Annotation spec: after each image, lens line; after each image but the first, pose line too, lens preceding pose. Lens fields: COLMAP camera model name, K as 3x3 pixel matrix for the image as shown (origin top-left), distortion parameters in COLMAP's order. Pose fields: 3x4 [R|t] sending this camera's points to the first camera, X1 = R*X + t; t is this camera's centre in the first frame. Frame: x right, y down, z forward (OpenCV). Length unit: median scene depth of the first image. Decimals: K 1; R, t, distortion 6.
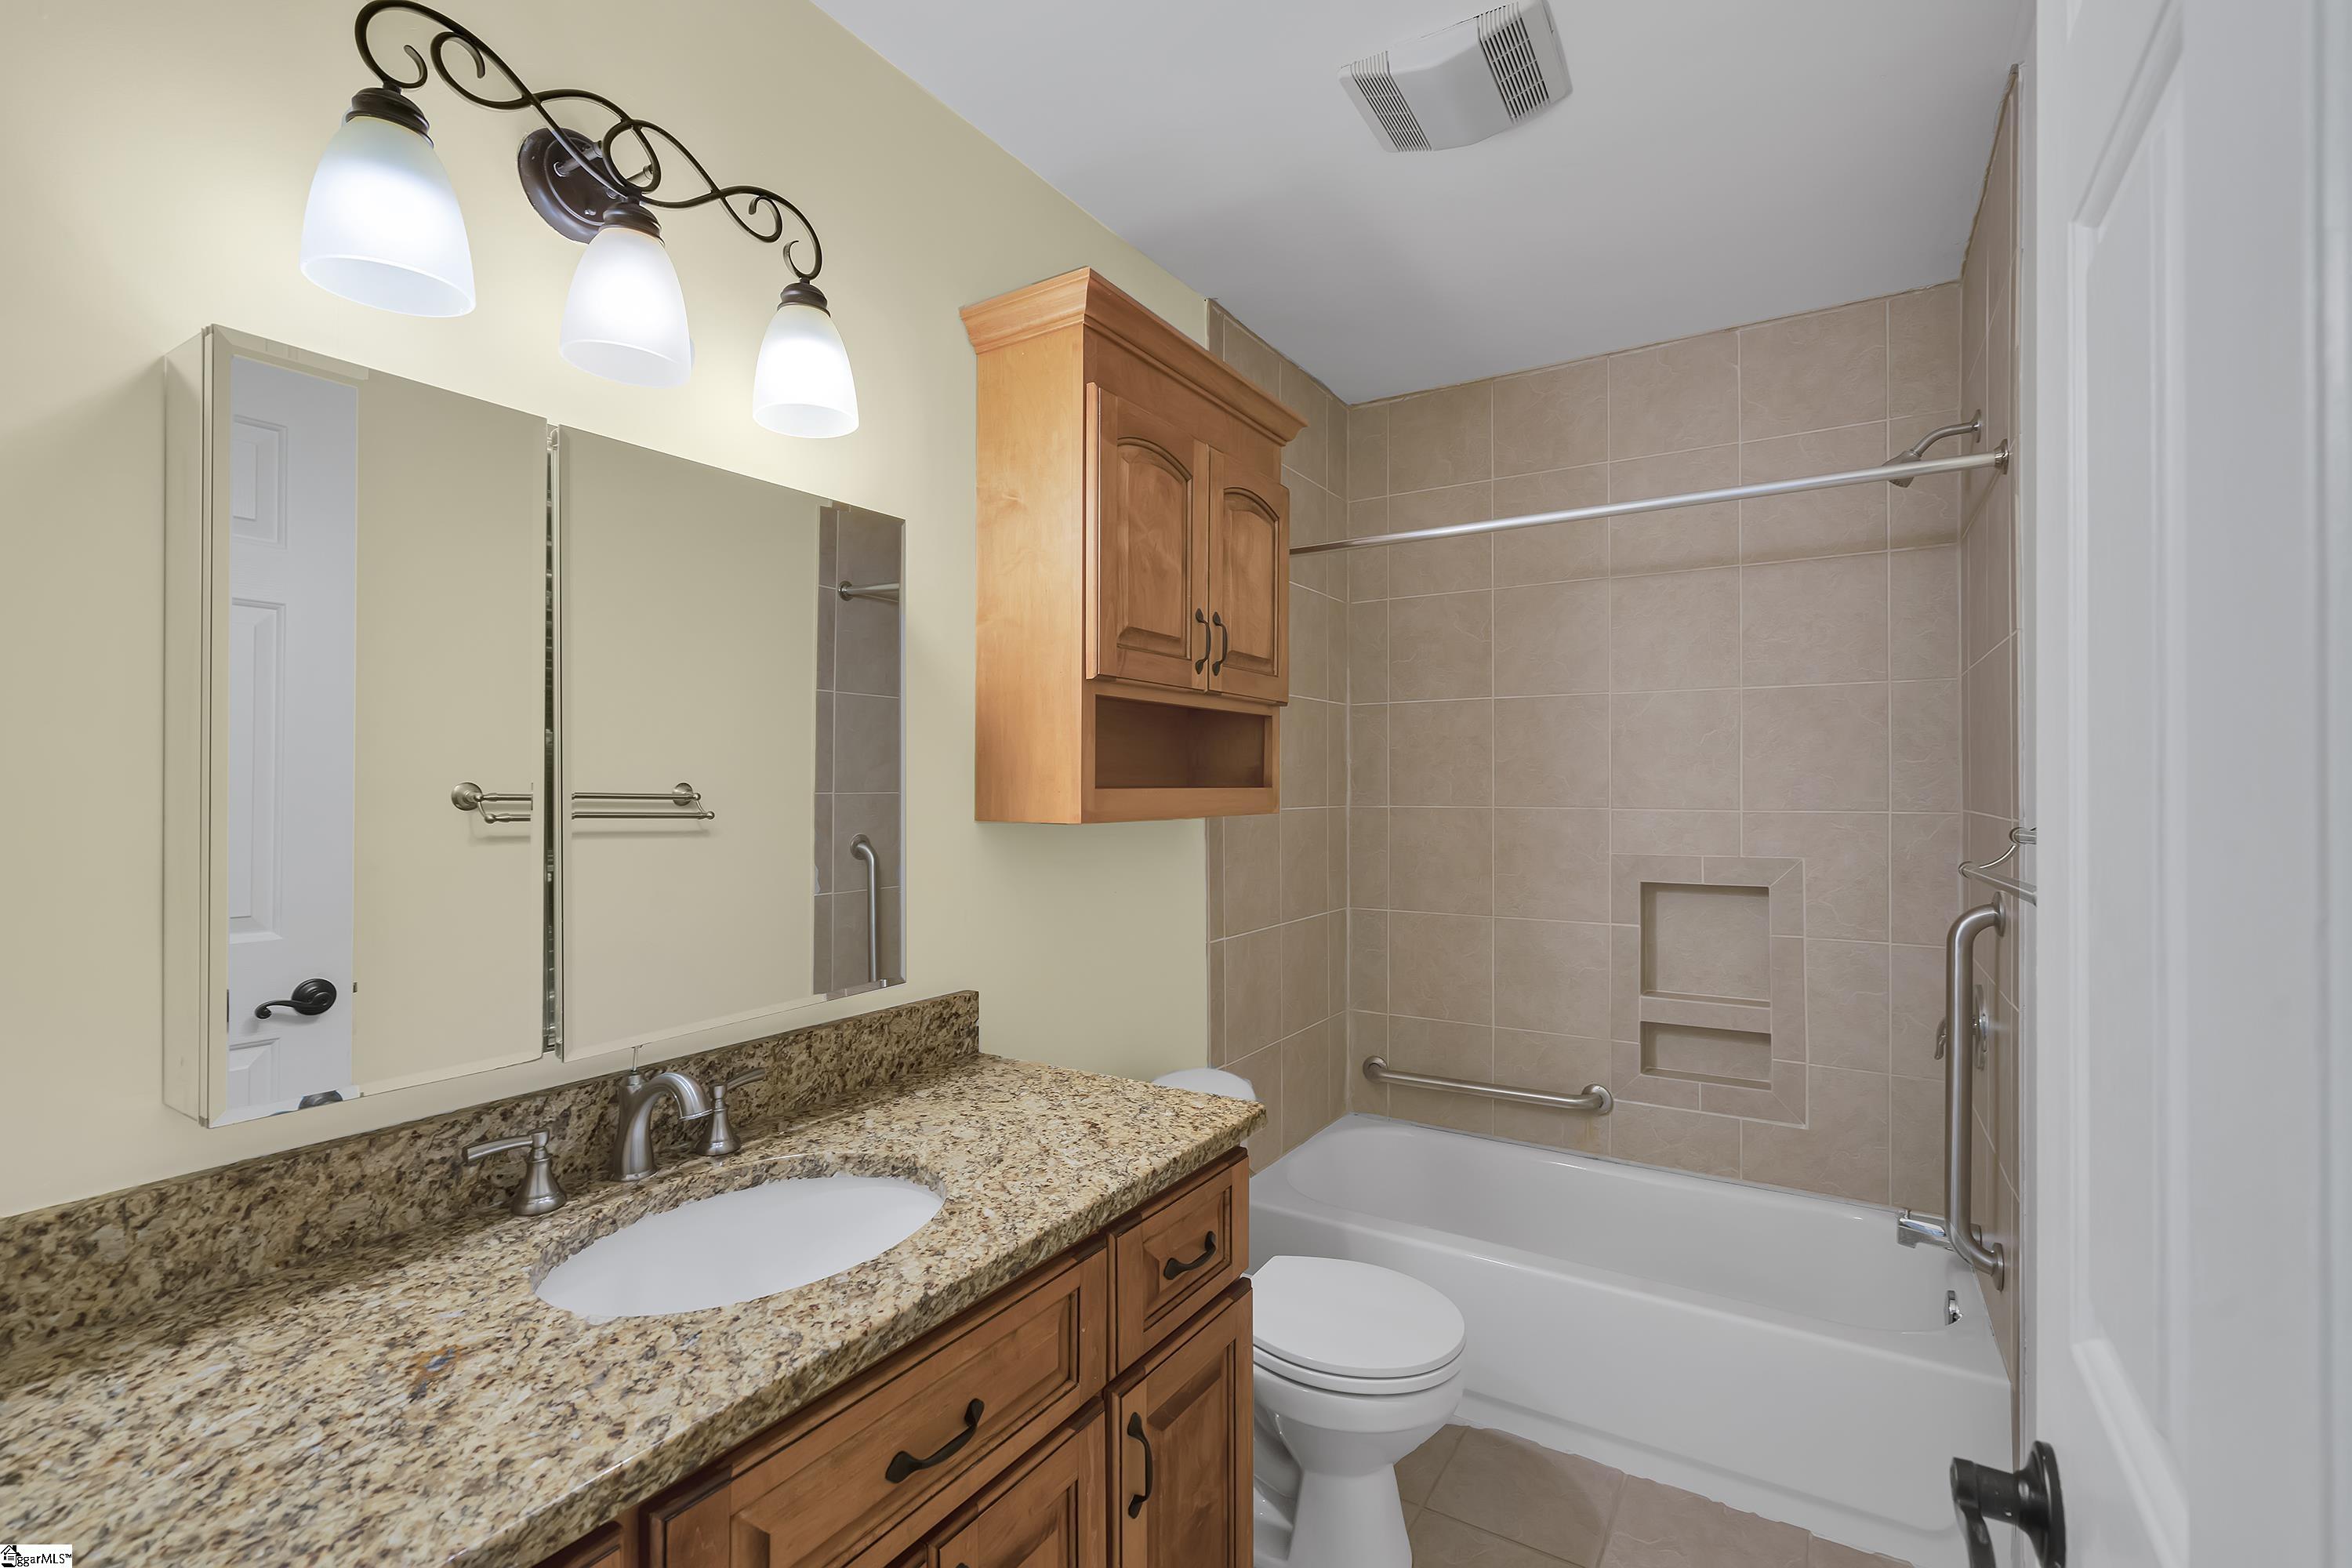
lens RADIAL K [[1050.0, 0, 1176.0], [0, 1050.0, 784.0], [0, 0, 1]] dist [-0.012769, -0.000199]
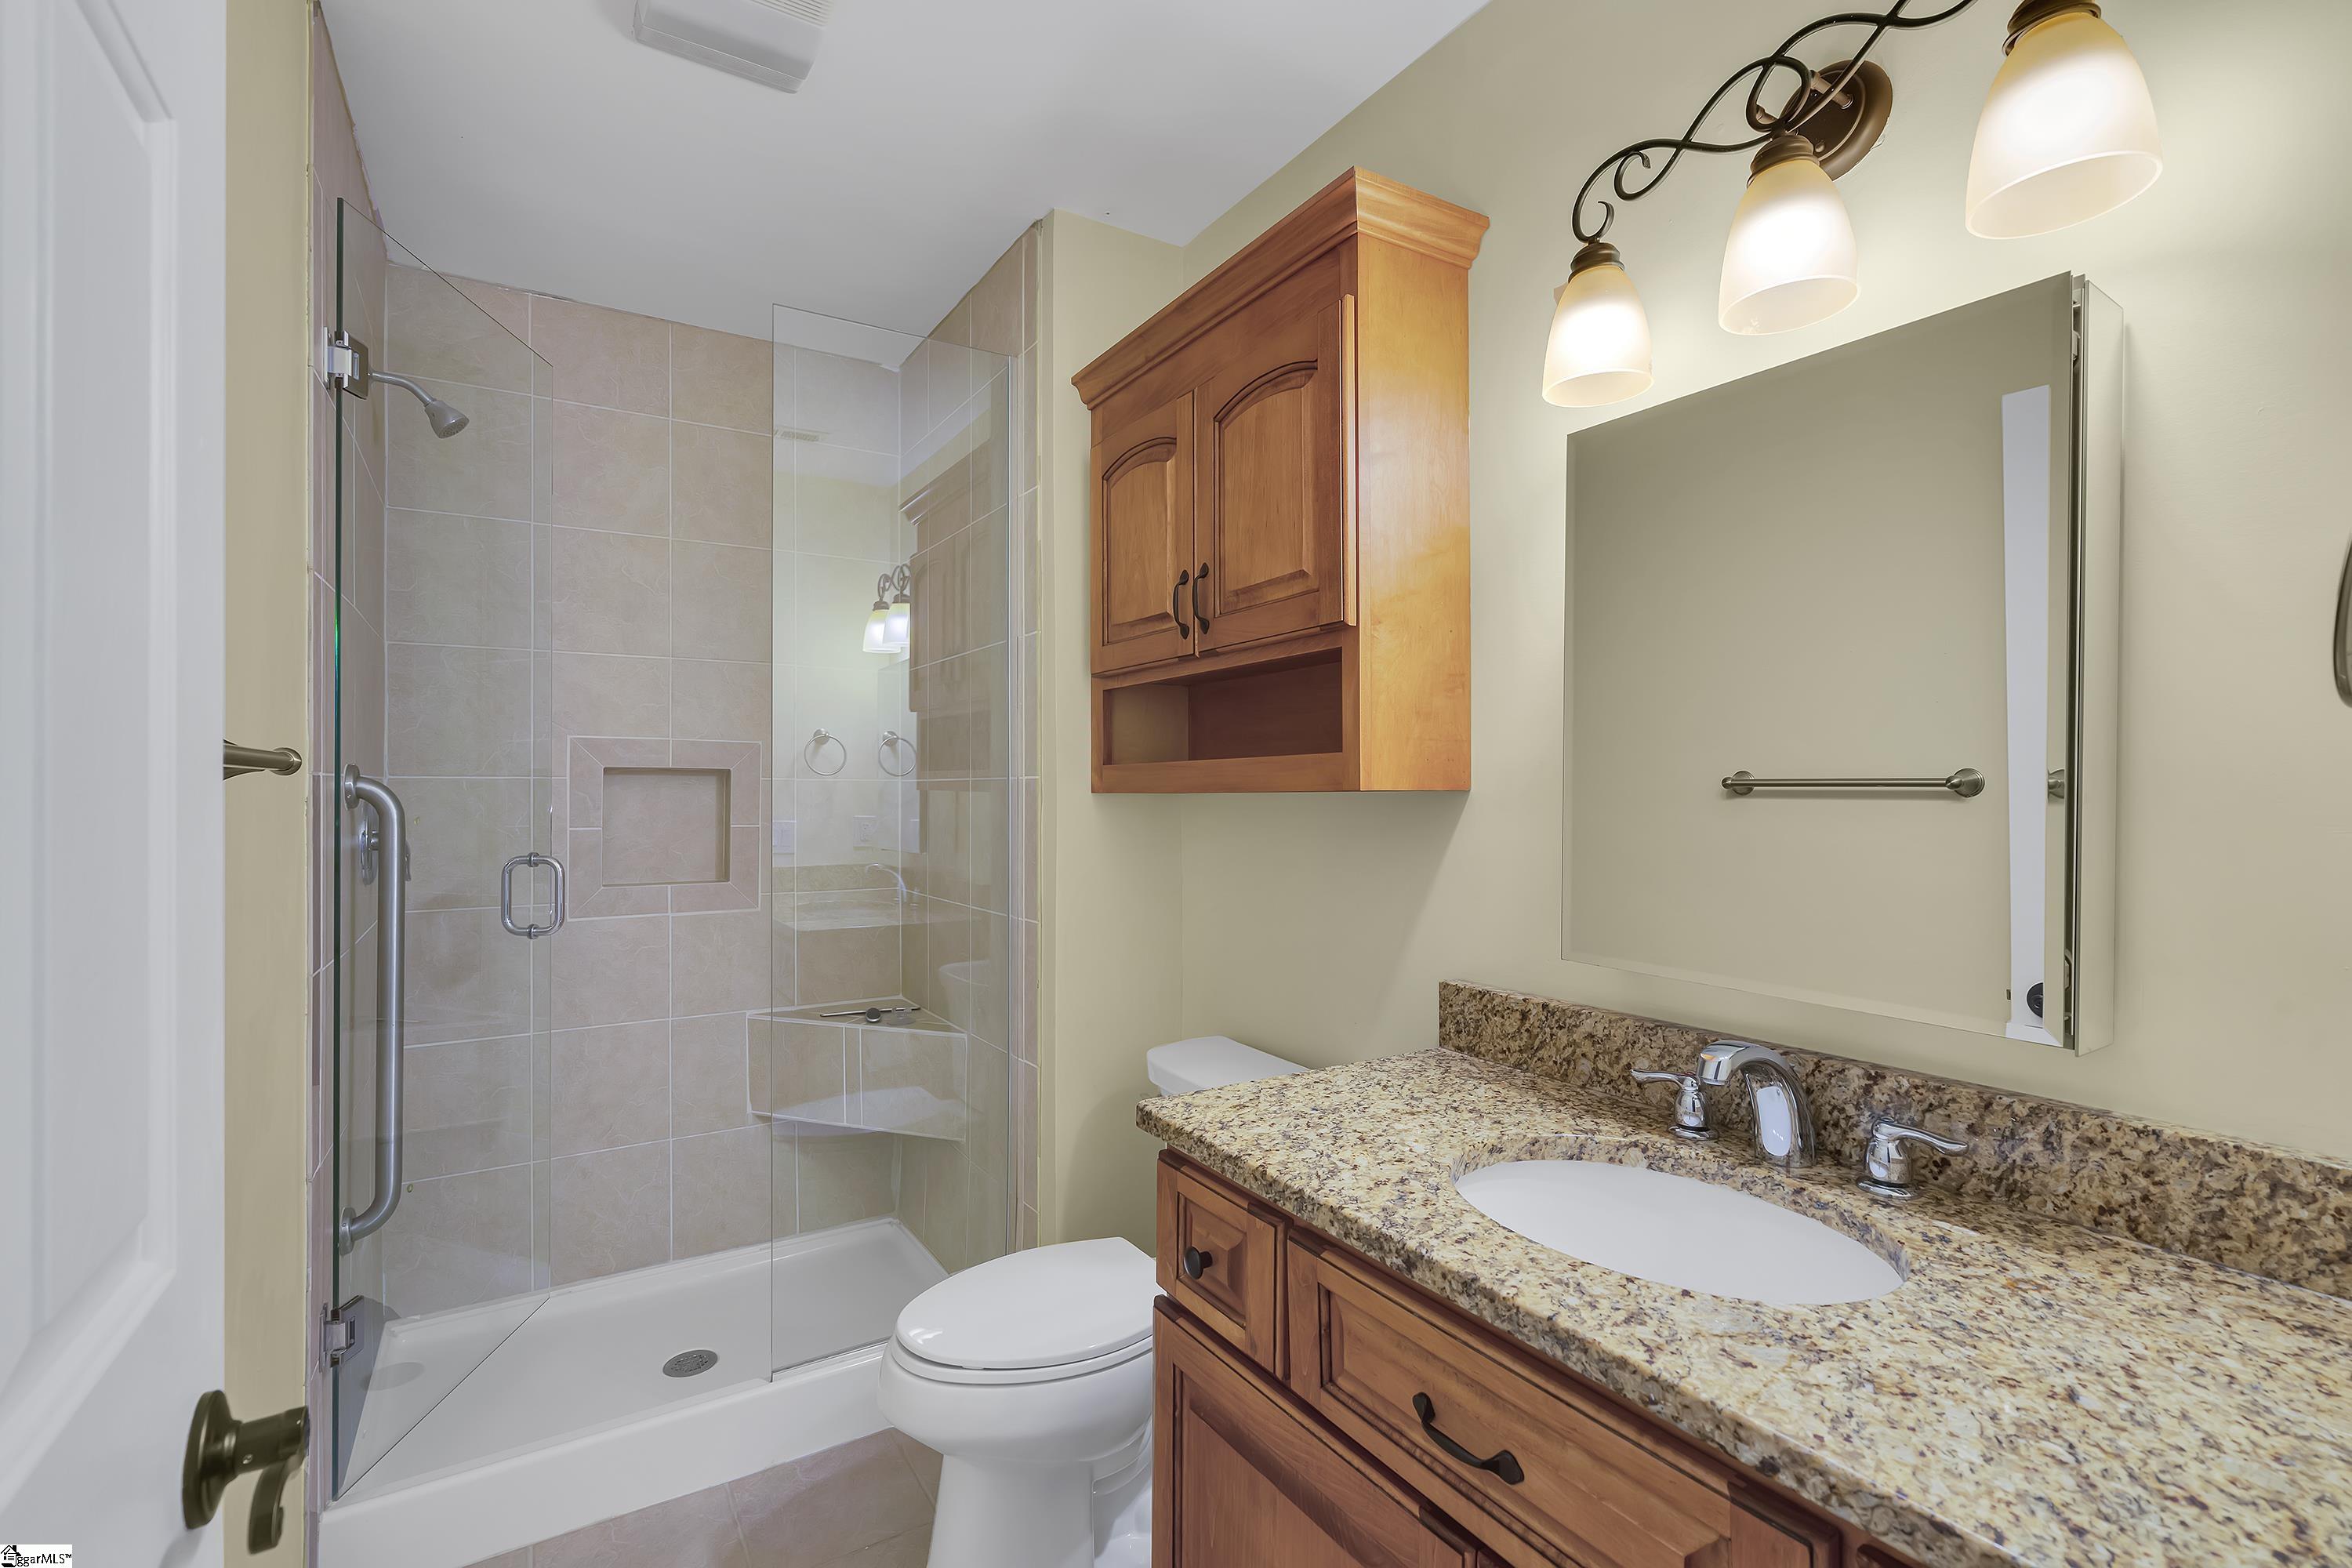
lens RADIAL K [[1050.0, 0, 1176.0], [0, 1050.0, 784.0], [0, 0, 1]] dist [-0.012769, -0.000199]
pose [[-0.428751, 0.007775, -0.903389, 0.713109], [0.003768, 0.999970, 0.006818, 0.017706], [0.903415, -0.000481, -0.428767, 1.113979]]
